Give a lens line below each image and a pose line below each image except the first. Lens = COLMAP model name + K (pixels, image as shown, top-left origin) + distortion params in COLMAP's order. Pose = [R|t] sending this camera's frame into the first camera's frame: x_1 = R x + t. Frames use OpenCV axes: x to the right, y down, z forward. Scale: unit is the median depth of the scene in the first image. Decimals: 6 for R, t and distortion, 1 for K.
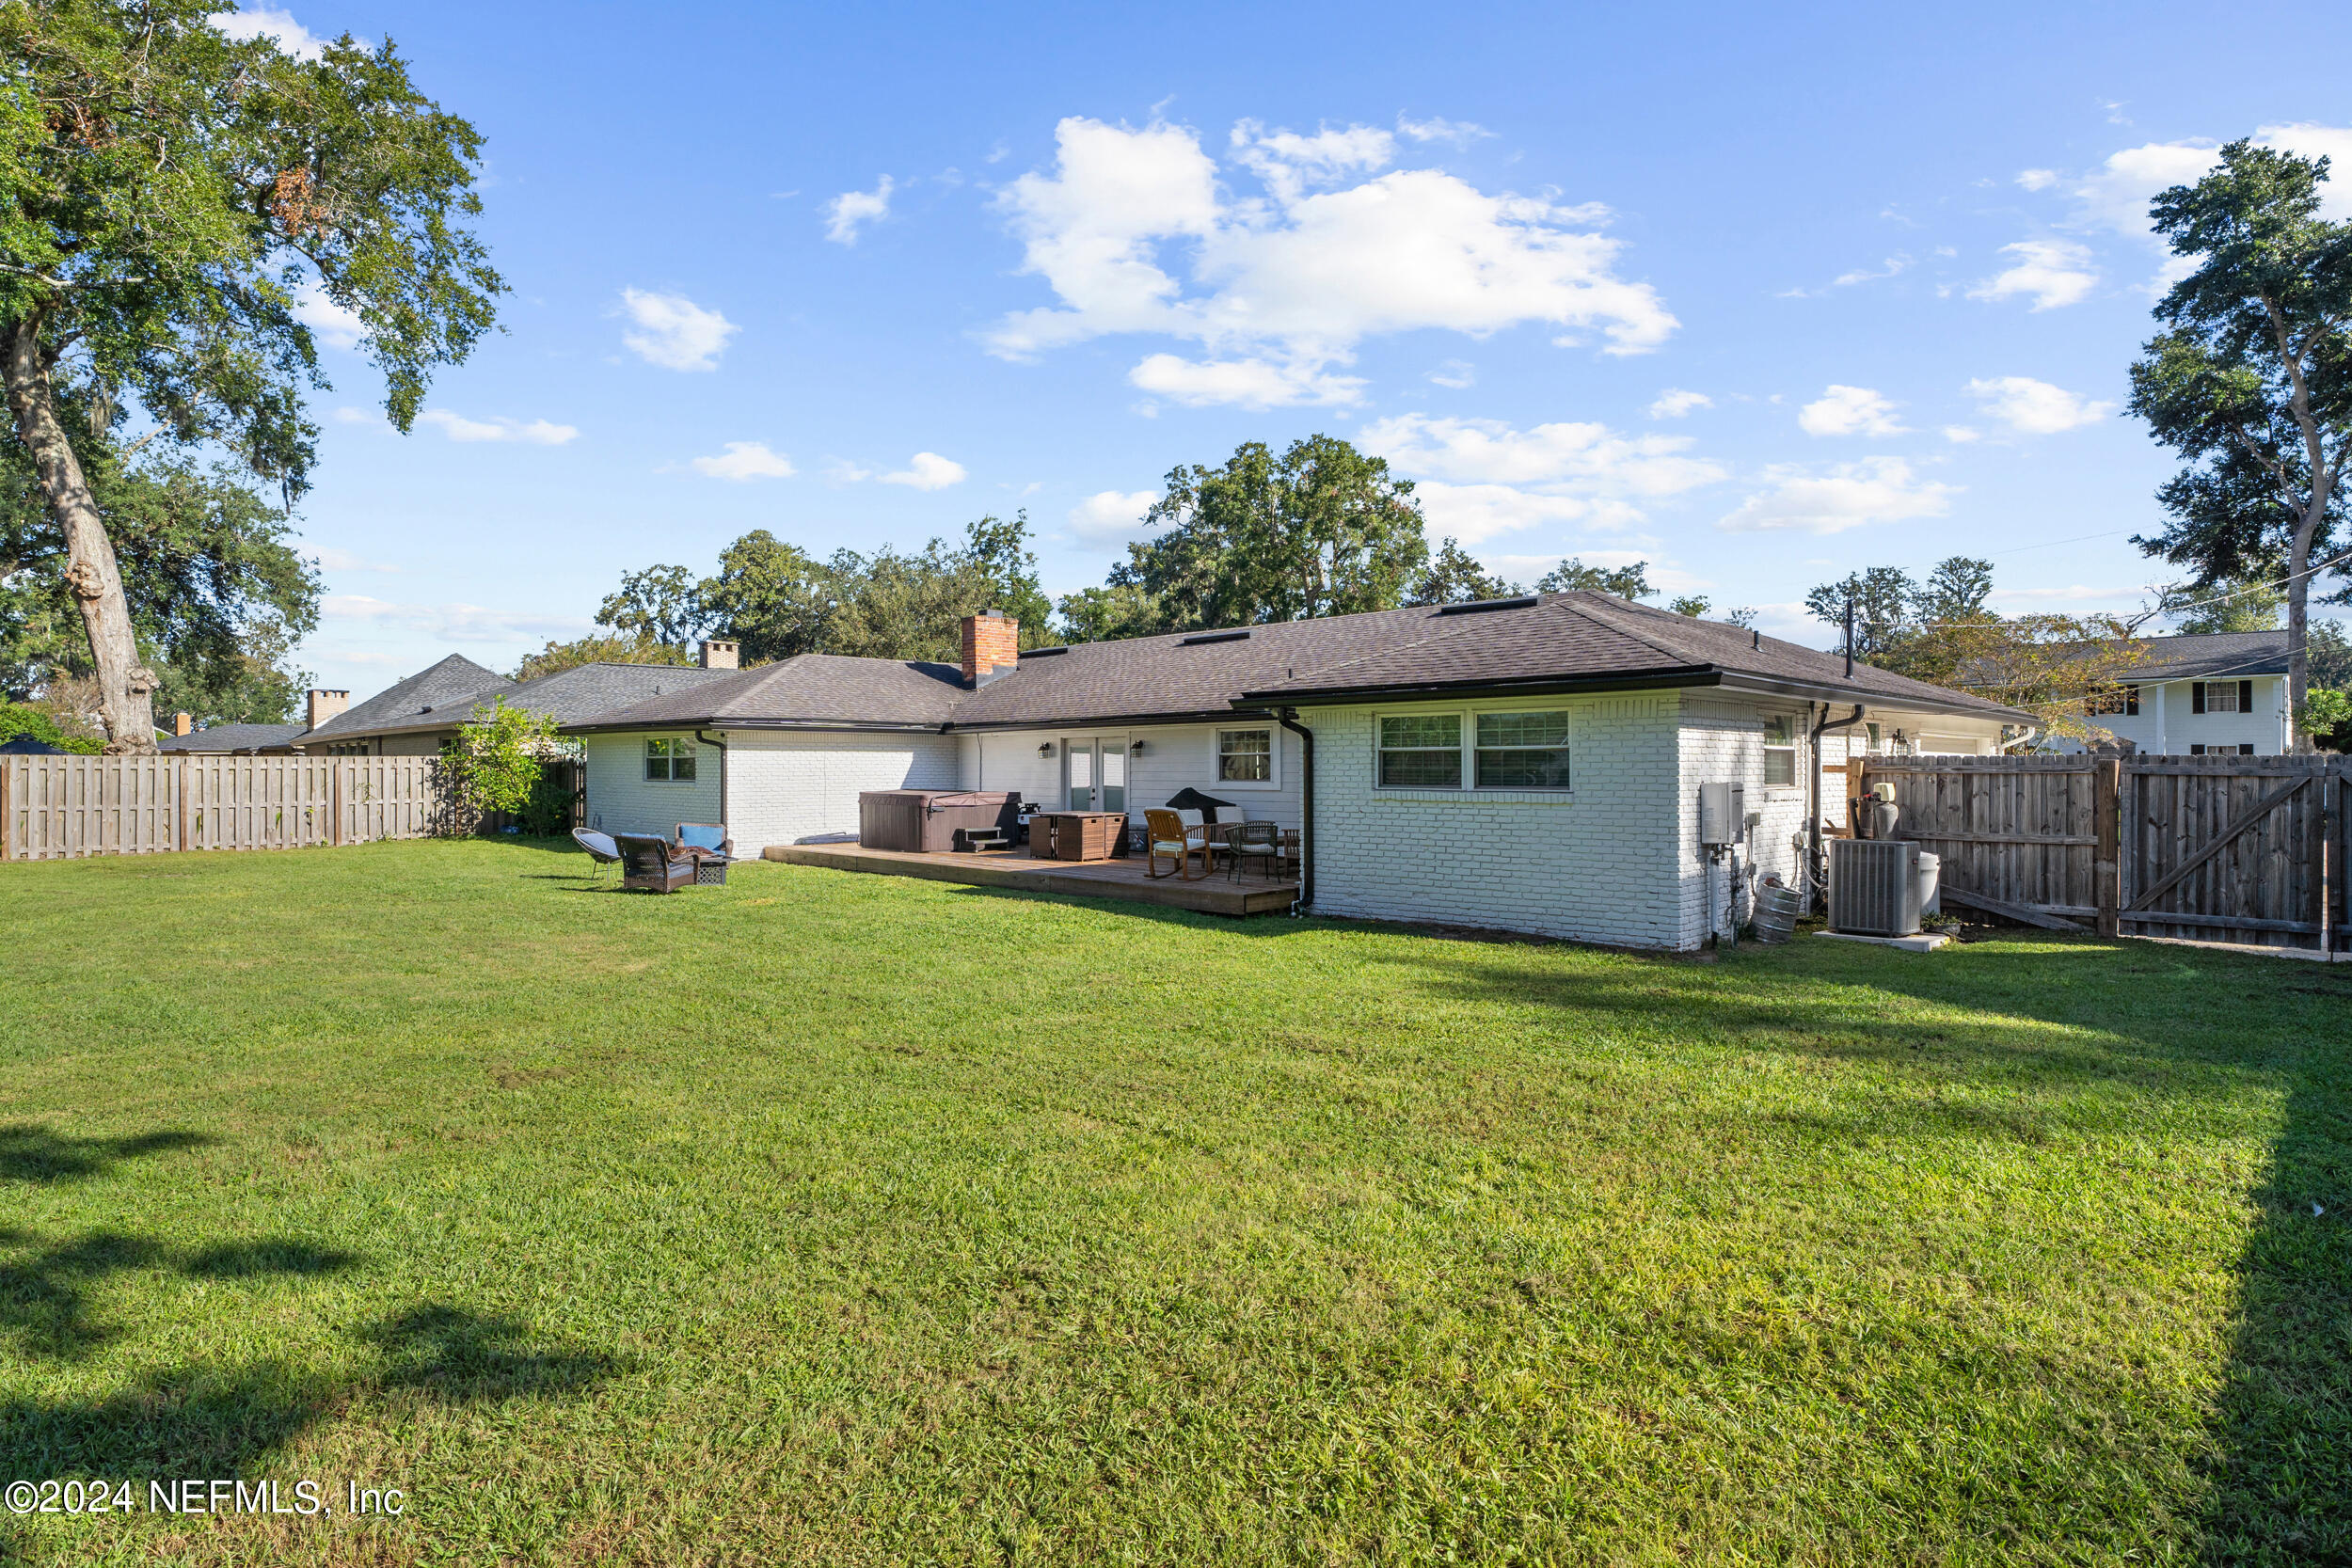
lens RADIAL K [[1188.6, 0, 1159.4], [0, 1188.6, 756.3], [0, 0, 1]] dist [-0.000709, 0.000078]
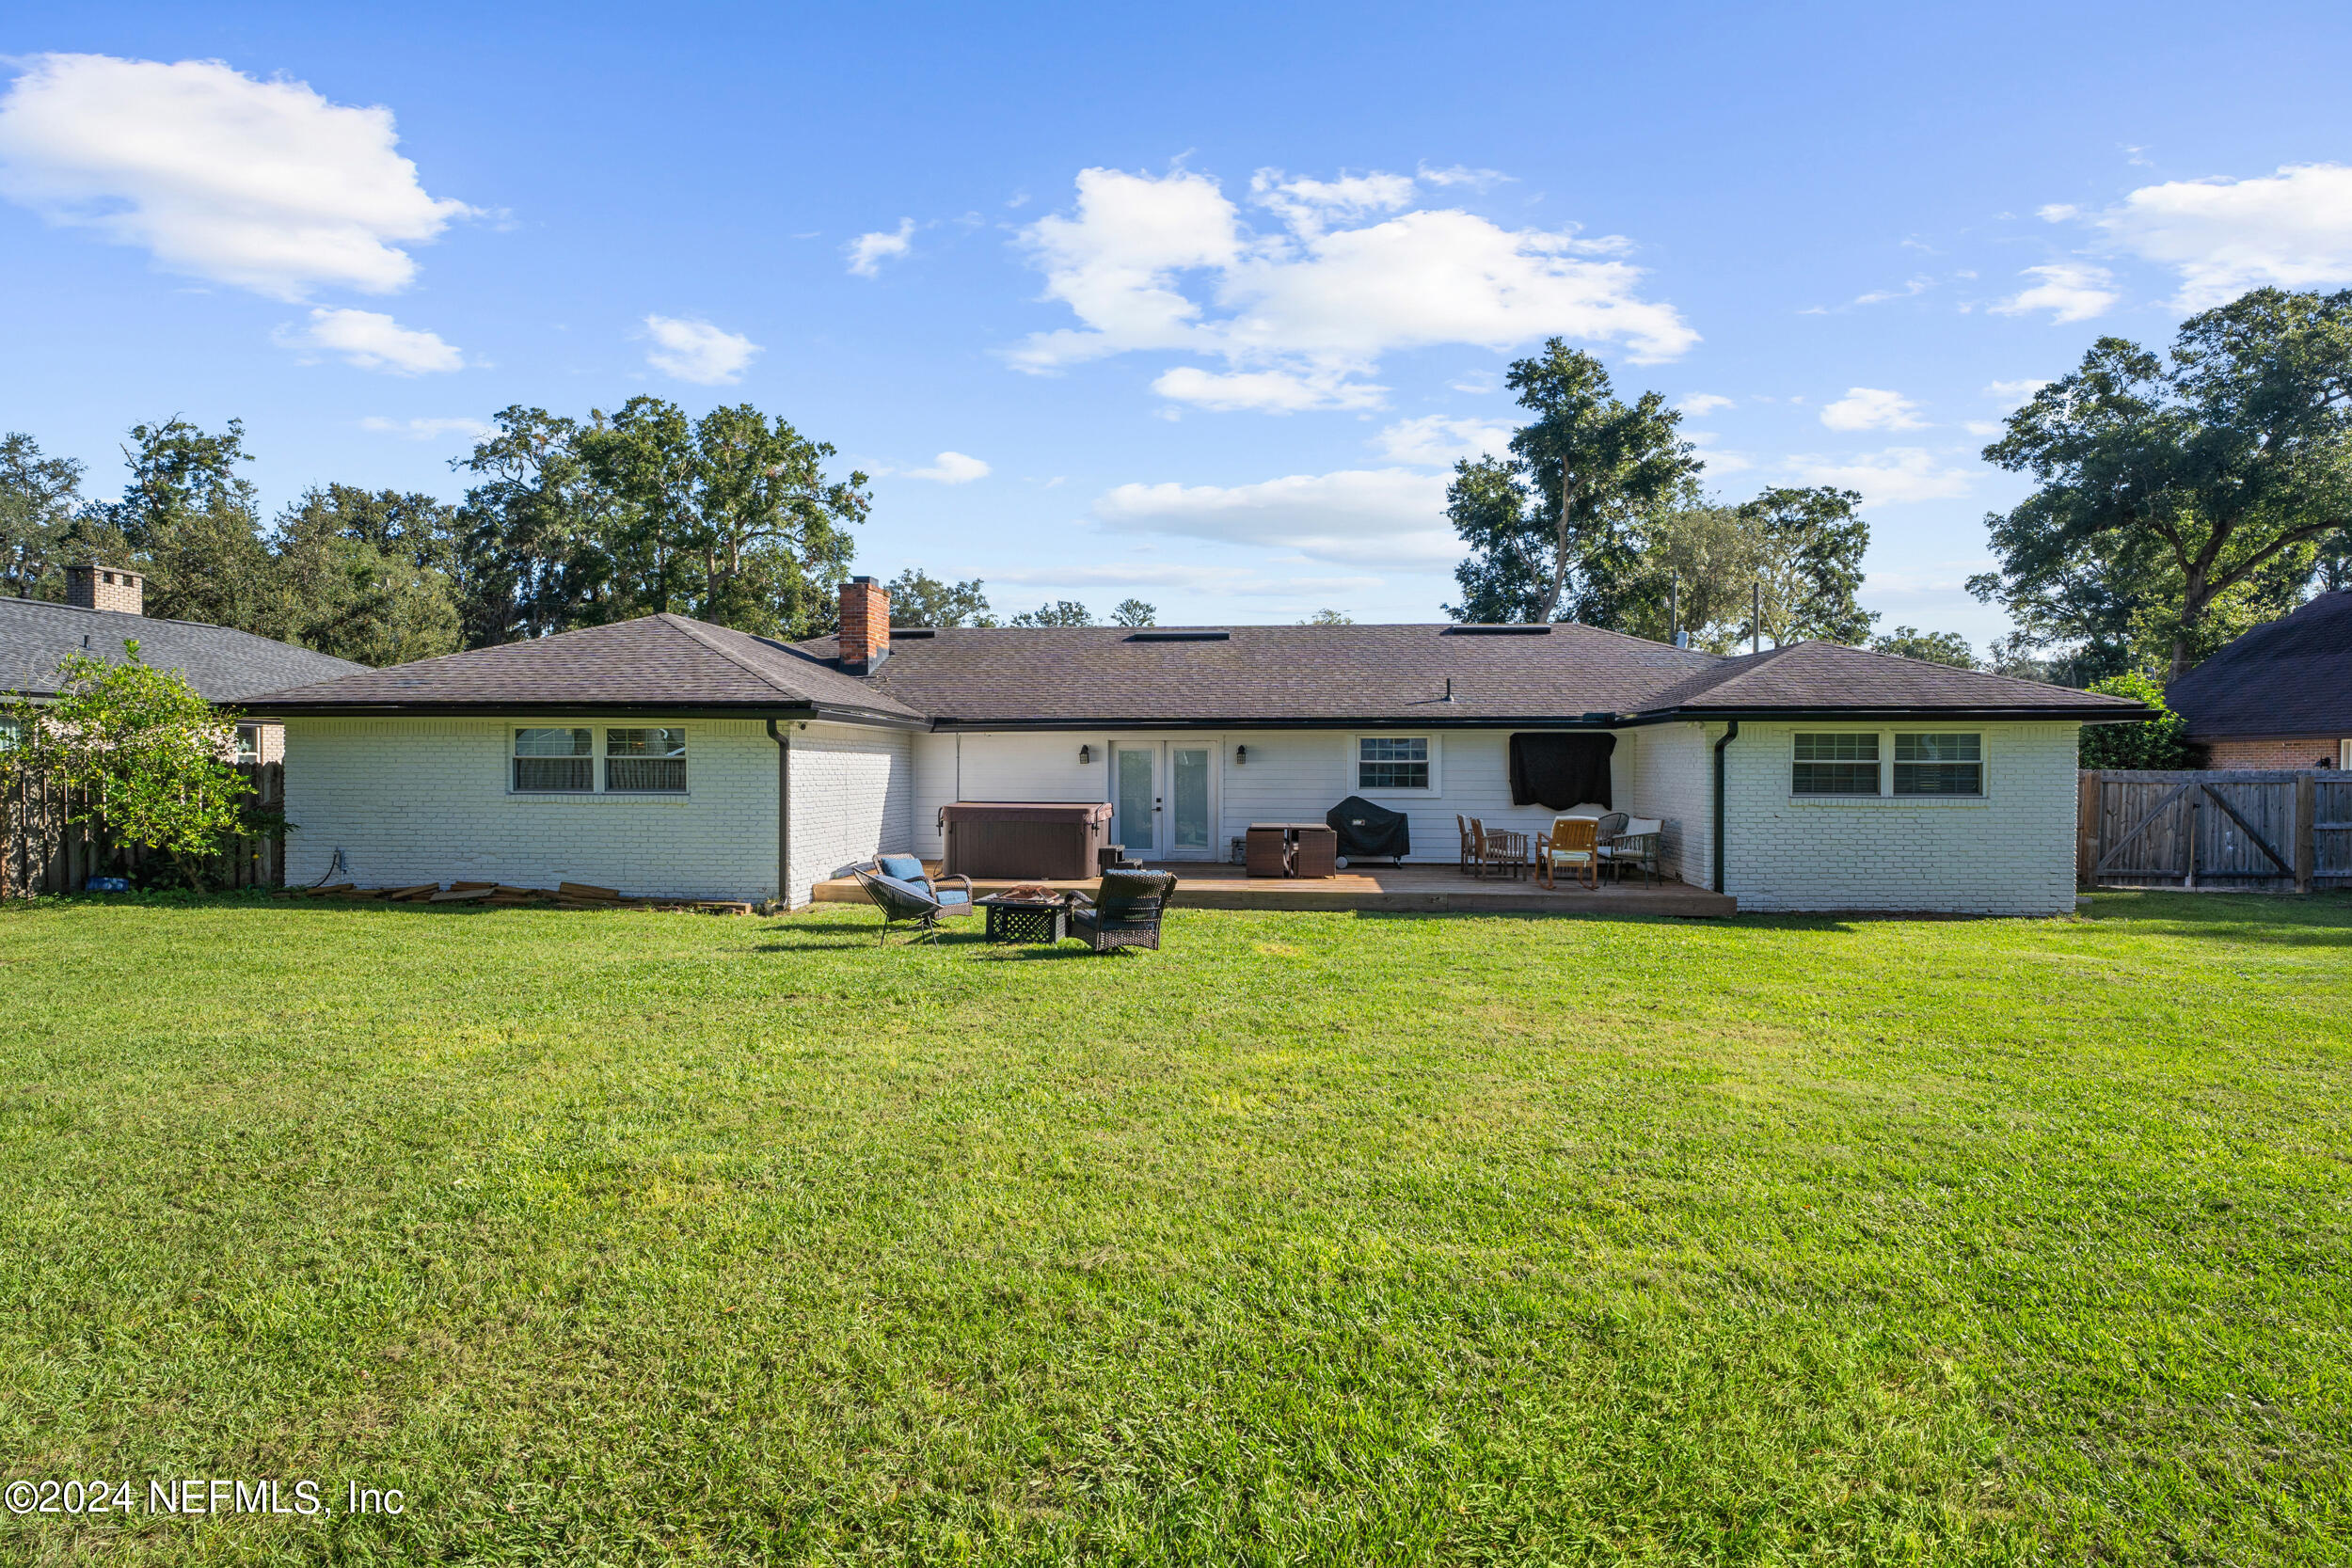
lens RADIAL K [[1189.6, 0, 1165.0], [0, 1189.6, 746.7], [0, 0, 1]] dist [0.000778, 0.001186]
pose [[0.780956, 0.016487, 0.624368, -0.488279], [-0.009436, 0.999849, -0.014600, 0.001385], [-0.624515, 0.005511, 0.780994, 0.245835]]
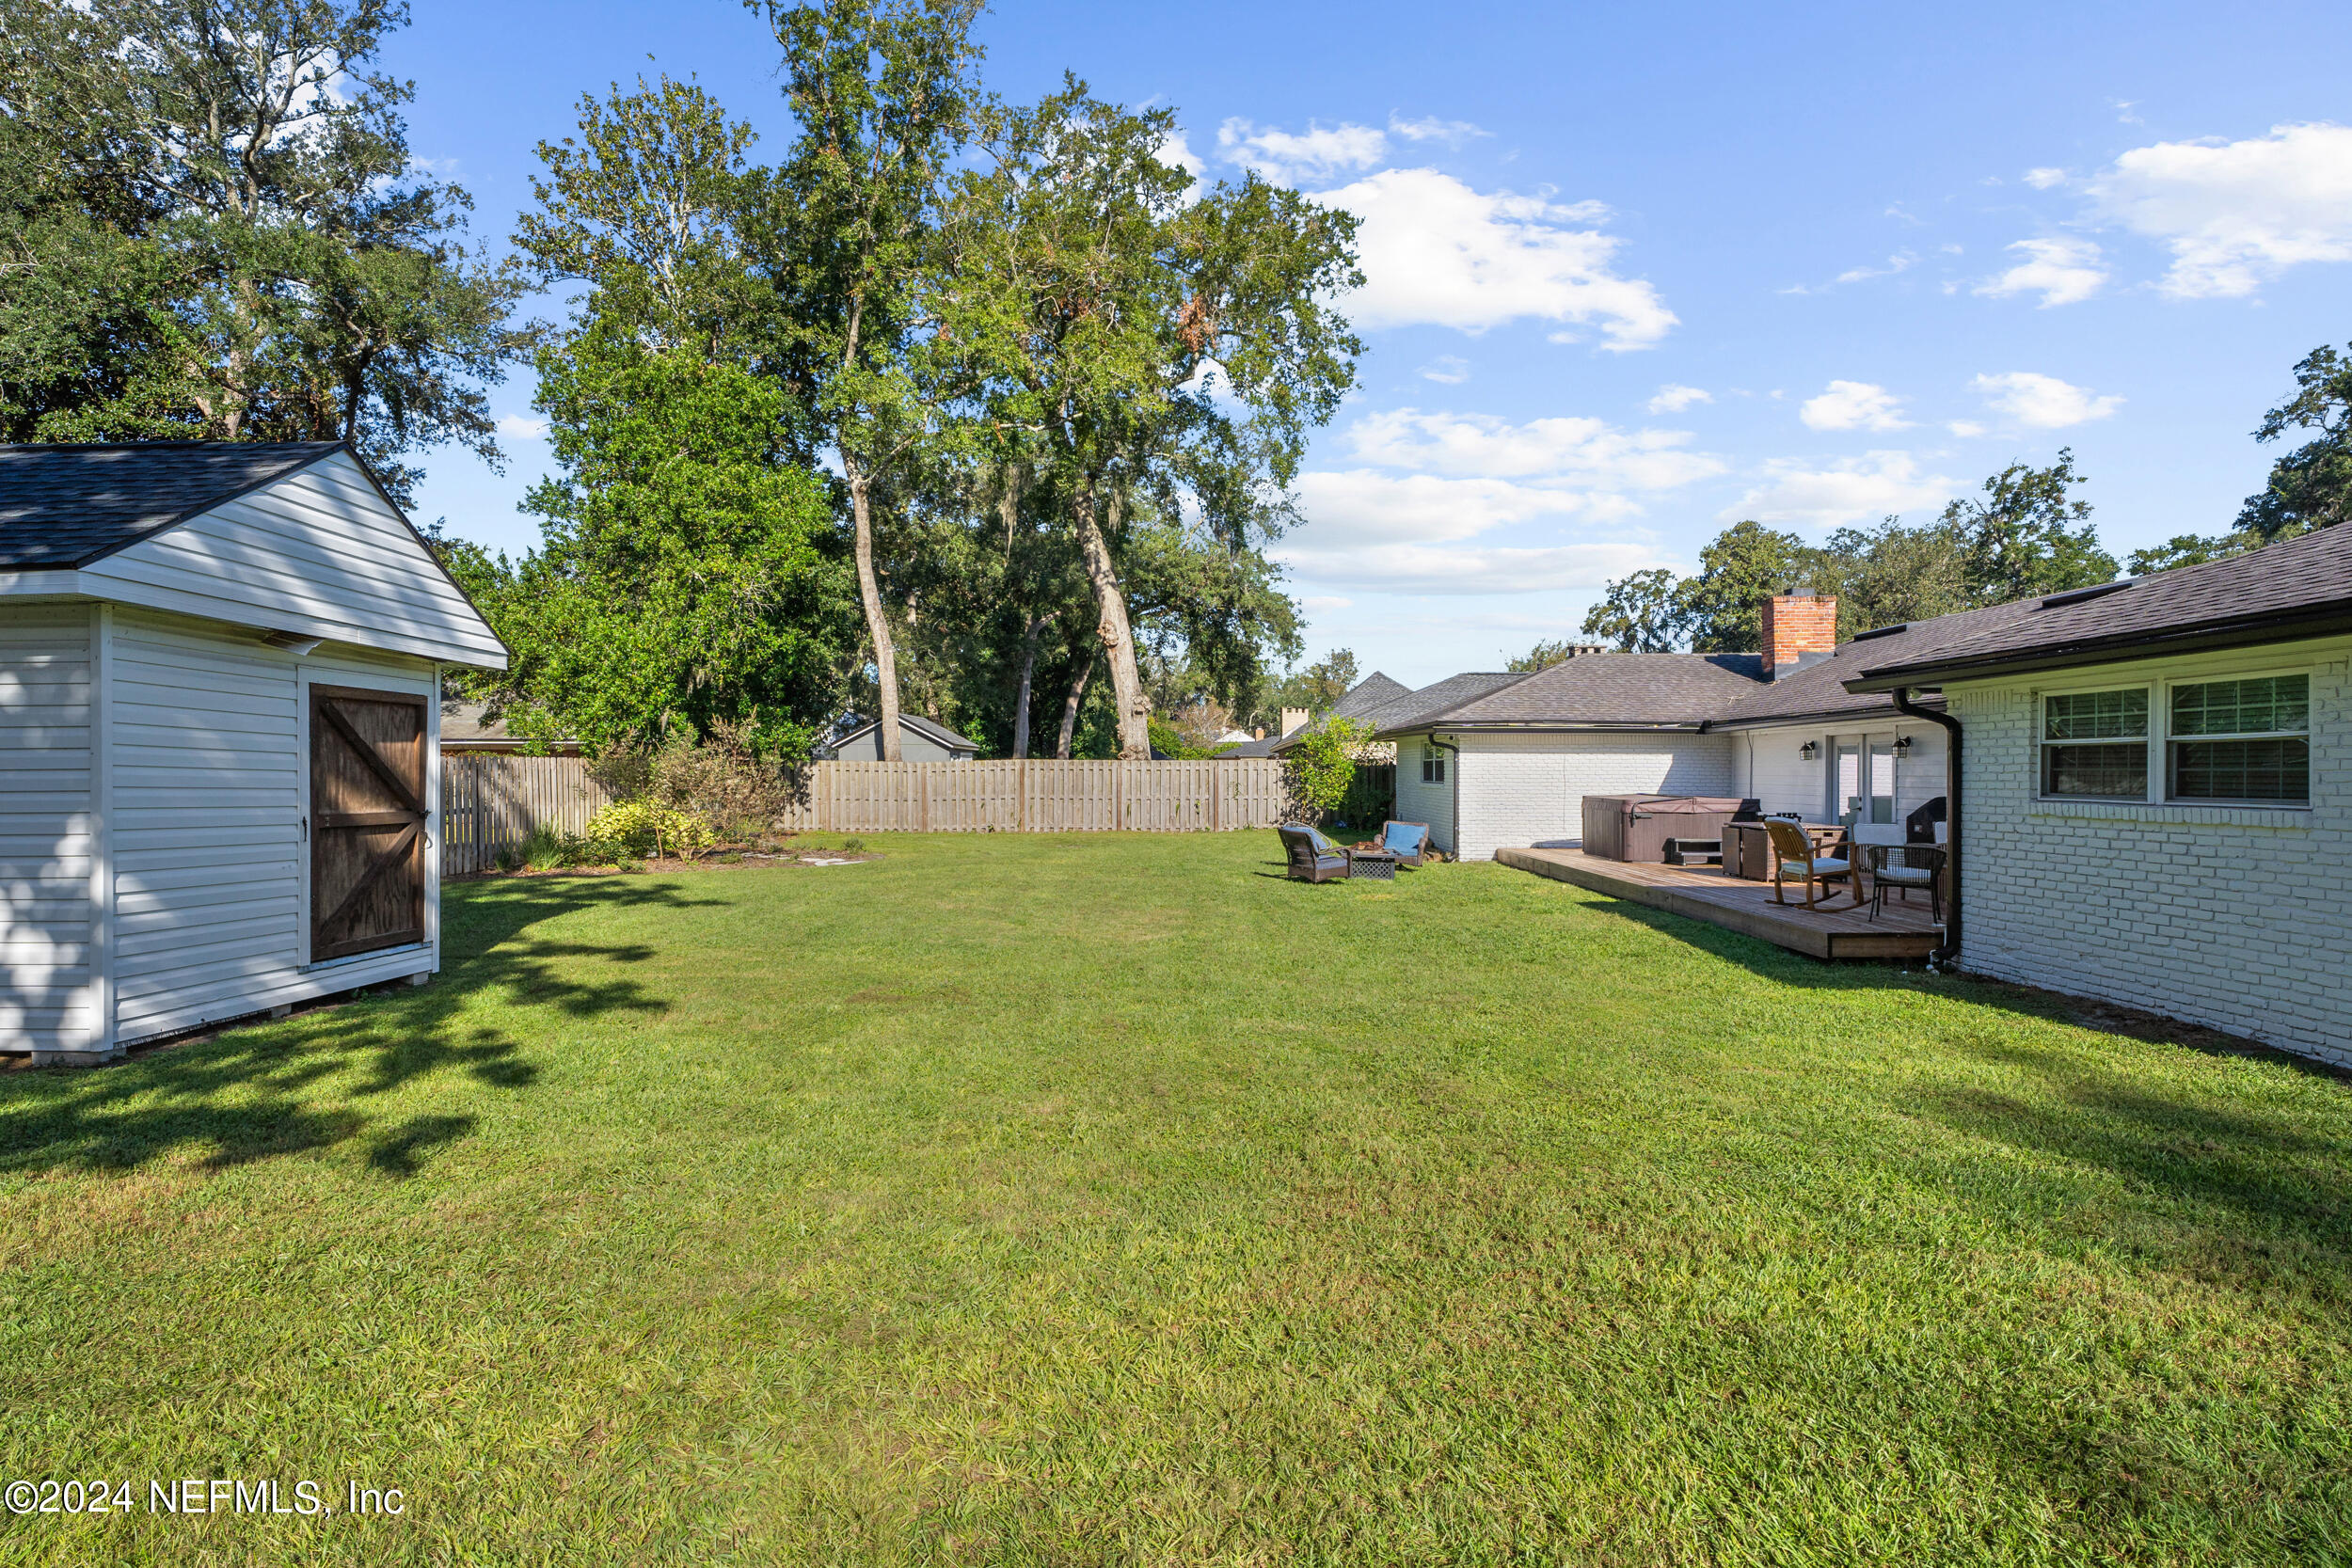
lens RADIAL K [[1193.1, 0, 1176.0], [0, 1193.1, 784.0], [0, 0, 1]] dist [-0.018499, 0.000354]
pose [[0.693935, 0.010751, -0.719958, 0.164528], [0.002843, 0.999840, 0.017671, 0.002411], [0.720032, -0.014309, 0.693793, 0.080837]]
